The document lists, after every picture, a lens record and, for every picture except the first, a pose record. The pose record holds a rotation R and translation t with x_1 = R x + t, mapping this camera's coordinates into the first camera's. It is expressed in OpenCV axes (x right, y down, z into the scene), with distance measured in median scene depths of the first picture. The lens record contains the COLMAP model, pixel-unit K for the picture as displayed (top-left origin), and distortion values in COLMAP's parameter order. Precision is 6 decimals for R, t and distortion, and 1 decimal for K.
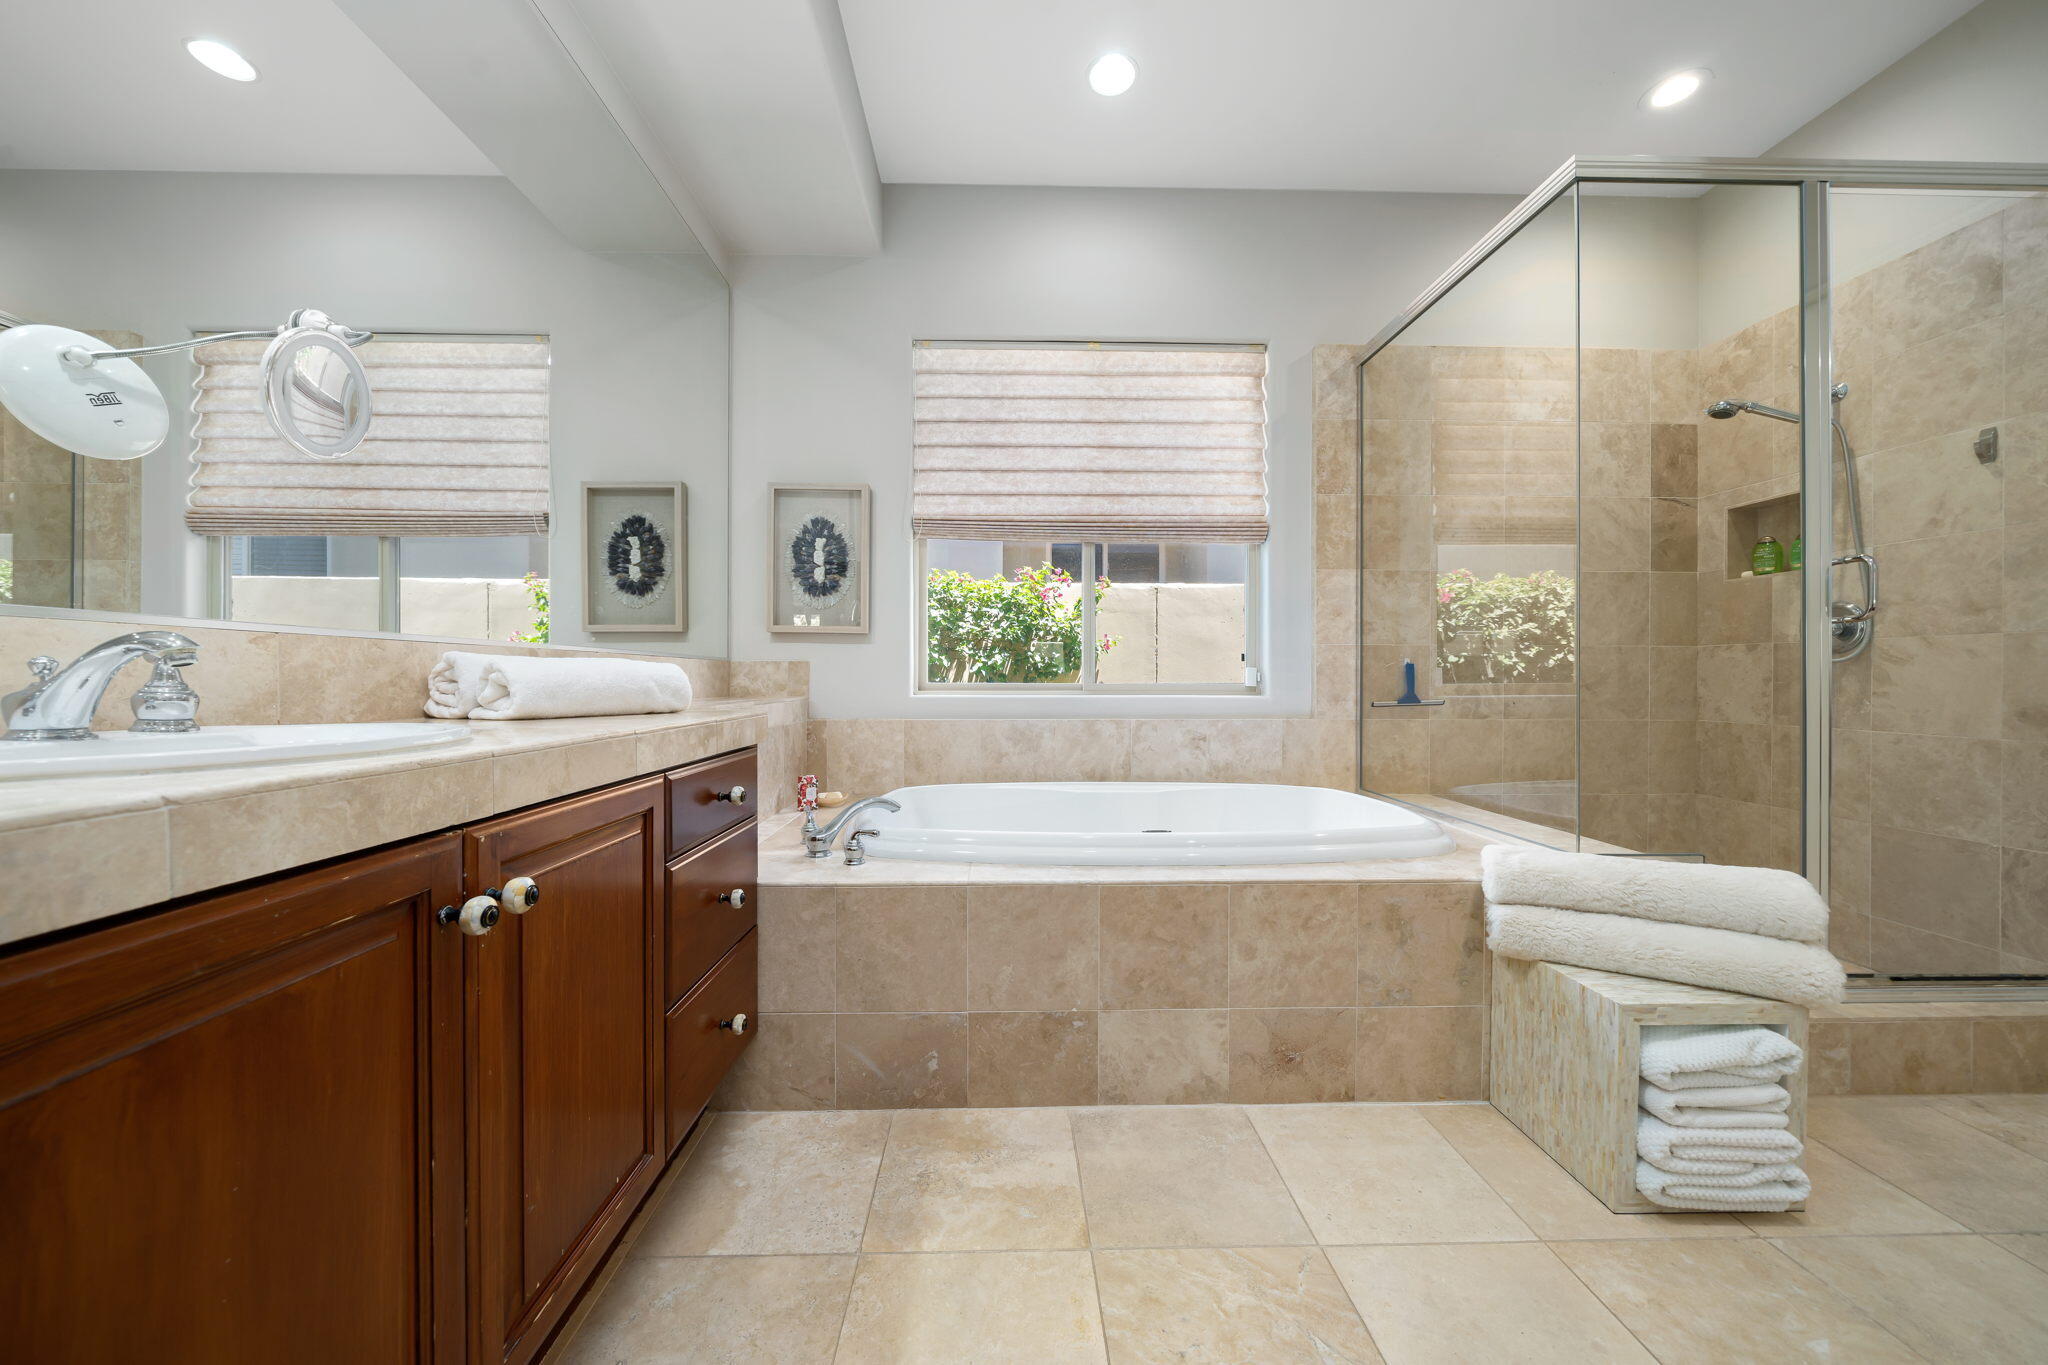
lens RADIAL K [[842.2, 0, 1028.8], [0, 842.2, 678.4], [0, 0, 1]] dist [-0.000412, -0.000011]
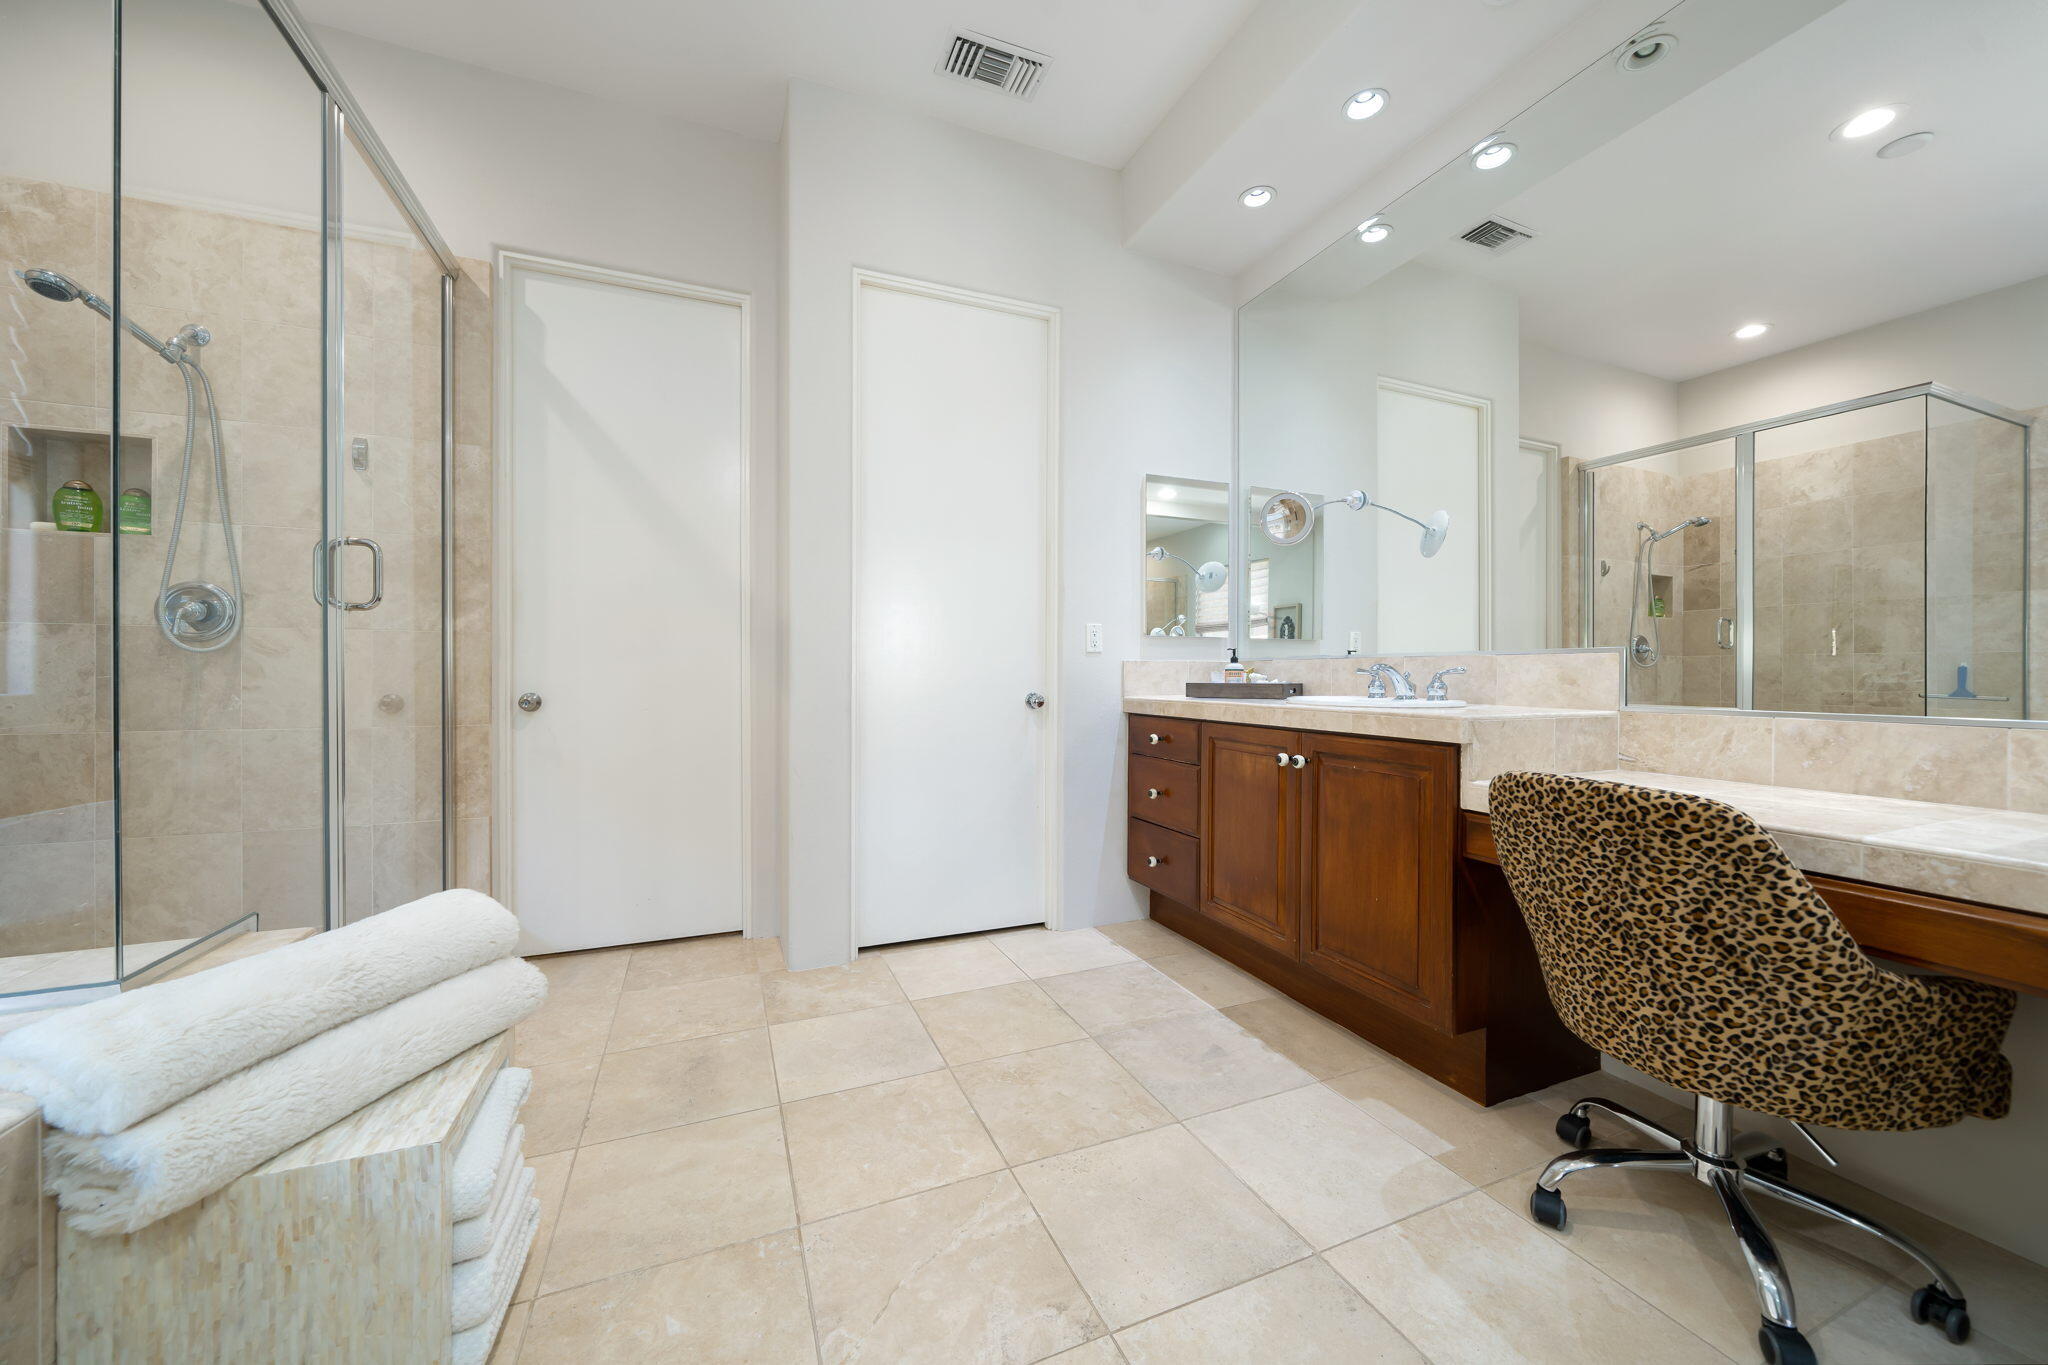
lens RADIAL K [[728.3, 0, 1012.3], [0, 728.3, 674.8], [0, 0, 1]] dist [-0.000369, -0.000033]
pose [[-0.344125, -0.004256, 0.938914, -0.014983], [-0.001769, 0.999991, 0.003884, -0.000711], [-0.938922, -0.000325, -0.344129, 0.503574]]
